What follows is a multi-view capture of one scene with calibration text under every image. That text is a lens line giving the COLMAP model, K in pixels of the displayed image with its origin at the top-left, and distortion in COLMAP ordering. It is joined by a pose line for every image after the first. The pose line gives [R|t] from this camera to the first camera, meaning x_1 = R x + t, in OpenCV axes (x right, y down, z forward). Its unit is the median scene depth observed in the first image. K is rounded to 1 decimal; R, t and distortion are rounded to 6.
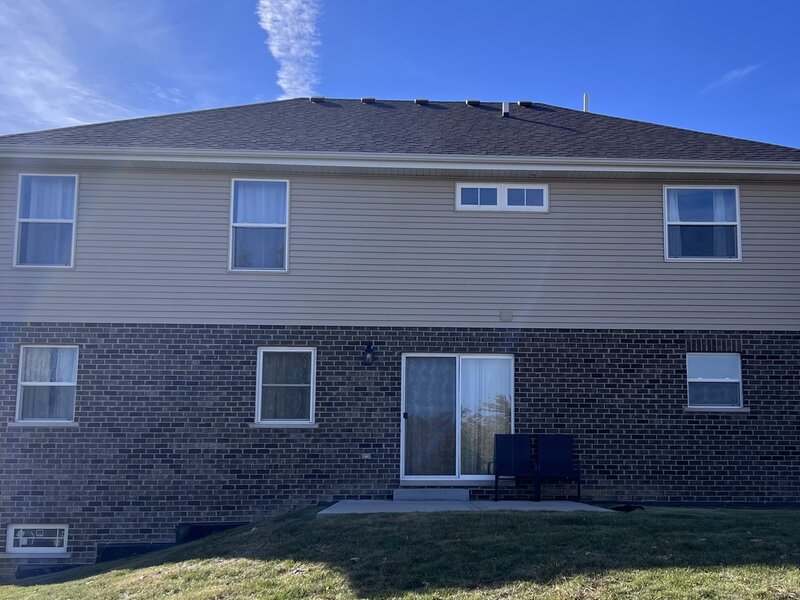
lens RADIAL K [[825.6, 0, 395.1], [0, 825.6, 300.1], [0, 0, 1]] dist [0.064226, 0.000000]
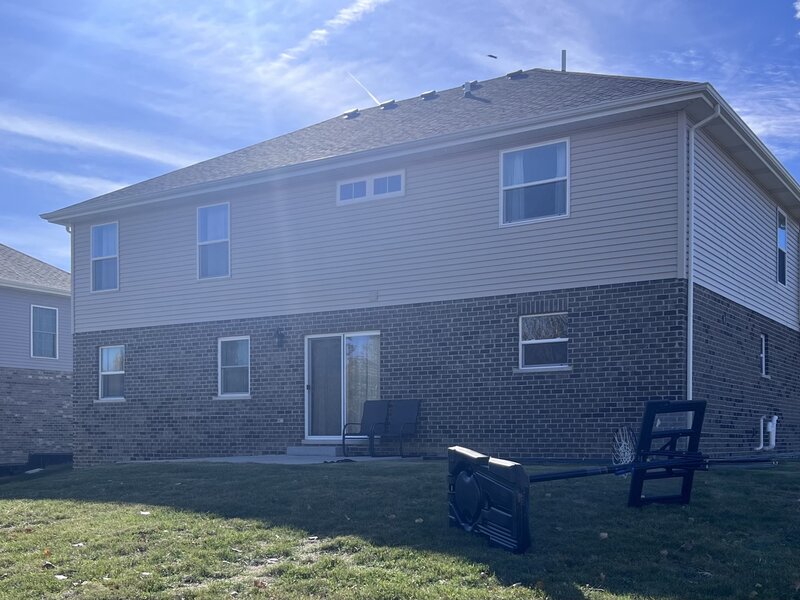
lens RADIAL K [[825.6, 0, 381.6], [0, 825.6, 358.4], [0, 0, 1]] dist [0.064226, 0.000000]
pose [[0.840314, -0.053487, -0.539455, 0.752515], [0.118280, 0.989235, 0.086163, 0.007270], [0.529040, -0.136210, 0.837594, 0.053055]]
